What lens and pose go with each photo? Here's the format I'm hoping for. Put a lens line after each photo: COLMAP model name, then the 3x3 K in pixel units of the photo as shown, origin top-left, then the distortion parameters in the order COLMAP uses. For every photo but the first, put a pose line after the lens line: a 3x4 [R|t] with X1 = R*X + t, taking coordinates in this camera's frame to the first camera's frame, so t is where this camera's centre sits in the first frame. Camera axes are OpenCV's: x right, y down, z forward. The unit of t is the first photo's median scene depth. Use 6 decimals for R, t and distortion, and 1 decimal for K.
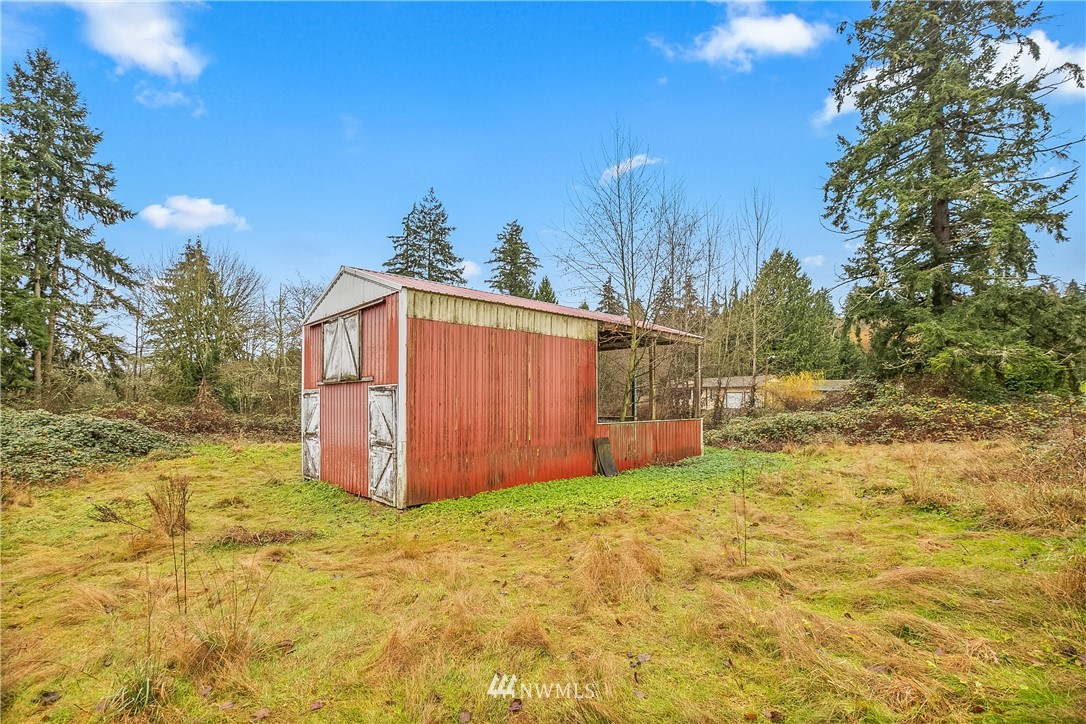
lens RADIAL K [[497.3, 0, 540.3], [0, 497.3, 395.9], [0, 0, 1]] dist [-0.014567, 0.005382]
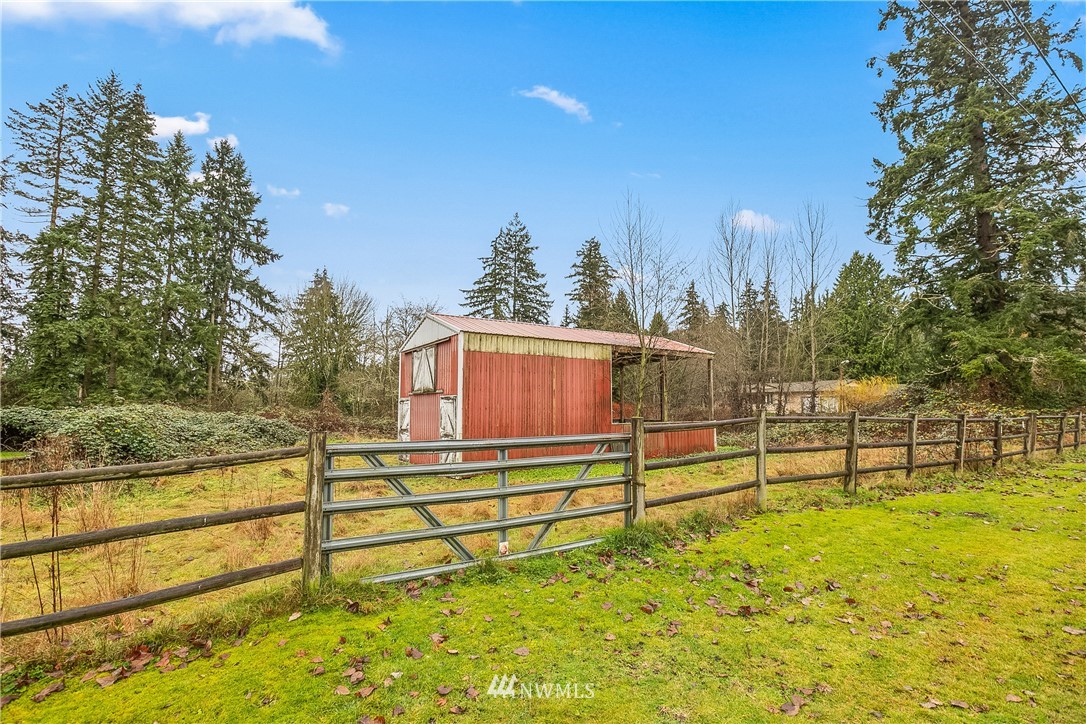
lens RADIAL K [[497.3, 0, 546.6], [0, 497.3, 363.7], [0, 0, 1]] dist [-0.014567, 0.005382]
pose [[0.985352, -0.012676, -0.170059, 0.062212], [0.000152, 0.997298, -0.073458, -0.002097], [0.170531, 0.072356, 0.982692, -0.114493]]
